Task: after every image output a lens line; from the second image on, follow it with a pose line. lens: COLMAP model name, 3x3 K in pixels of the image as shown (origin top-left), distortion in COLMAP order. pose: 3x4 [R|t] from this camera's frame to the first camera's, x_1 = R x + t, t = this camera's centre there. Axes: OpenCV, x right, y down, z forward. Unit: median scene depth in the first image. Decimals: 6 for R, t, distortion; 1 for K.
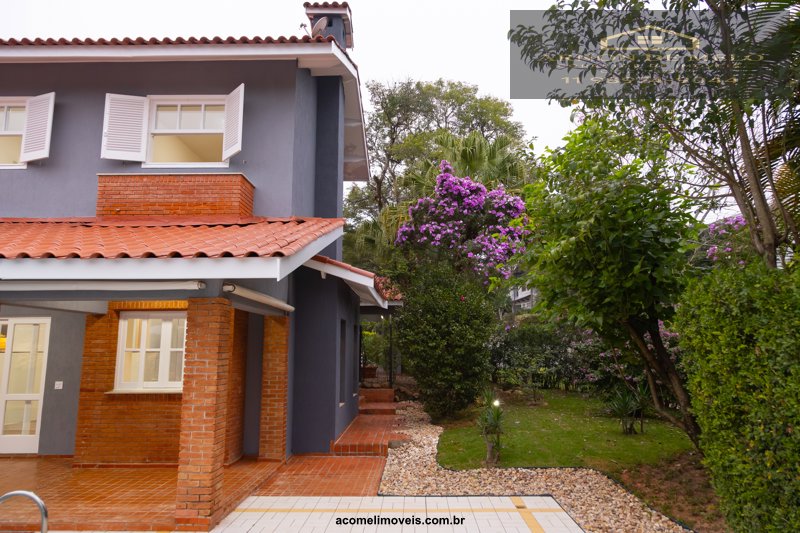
lens RADIAL K [[549.5, 0, 400.0], [0, 549.5, 266.5], [0, 0, 1]] dist [0.019252, 0.000591]
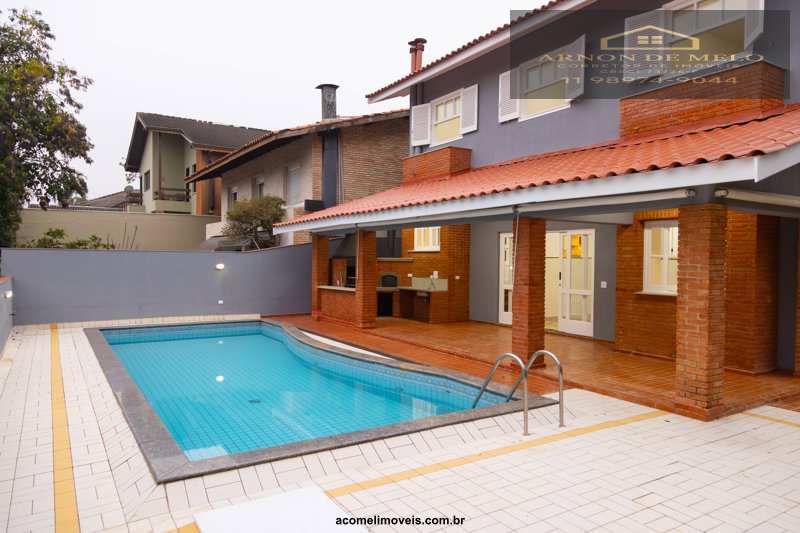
lens RADIAL K [[549.5, 0, 400.0], [0, 549.5, 266.5], [0, 0, 1]] dist [0.019252, 0.000591]
pose [[0.564350, 0.020588, -0.825279, 0.132755], [0.113826, 0.988200, 0.102490, 0.001760], [0.817651, -0.151779, 0.555347, -0.025481]]
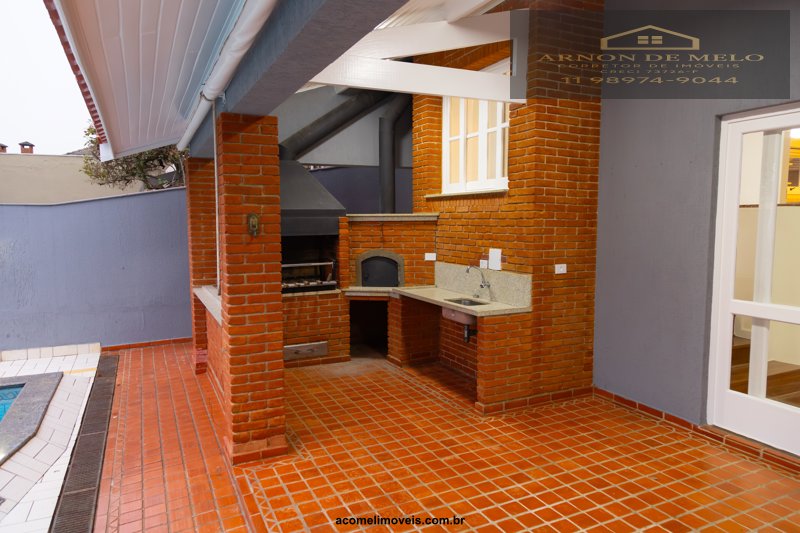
lens RADIAL K [[549.5, 0, 400.0], [0, 549.5, 266.5], [0, 0, 1]] dist [0.019252, 0.000591]
pose [[0.465092, 0.081565, -0.881497, -0.734122], [0.138079, 0.976876, 0.163243, 0.110248], [0.874427, -0.197639, 0.443075, 0.652807]]
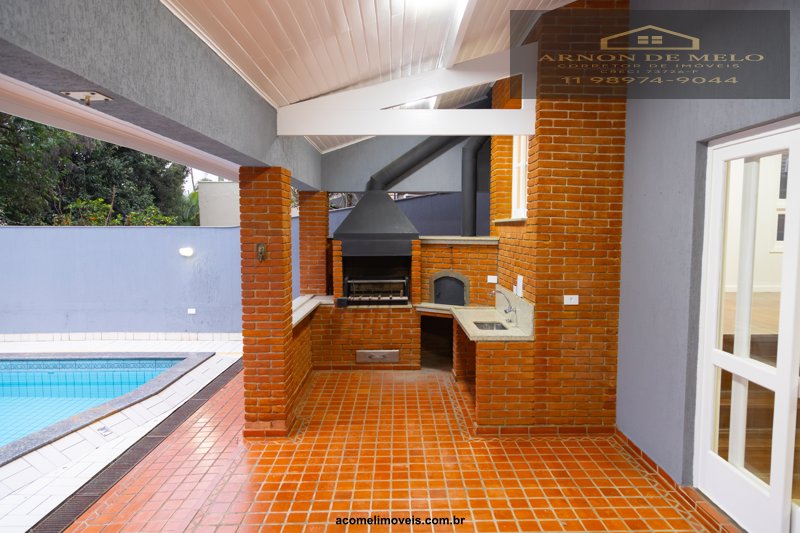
lens RADIAL K [[535.3, 0, 400.0], [0, 535.3, 266.5], [0, 0, 1]] dist [0.017150, -0.003892]
pose [[0.040966, 0.077944, -0.996116, -0.628966], [0.152848, 0.984730, 0.083339, 0.123527], [0.987400, -0.155668, 0.028427, 0.867279]]
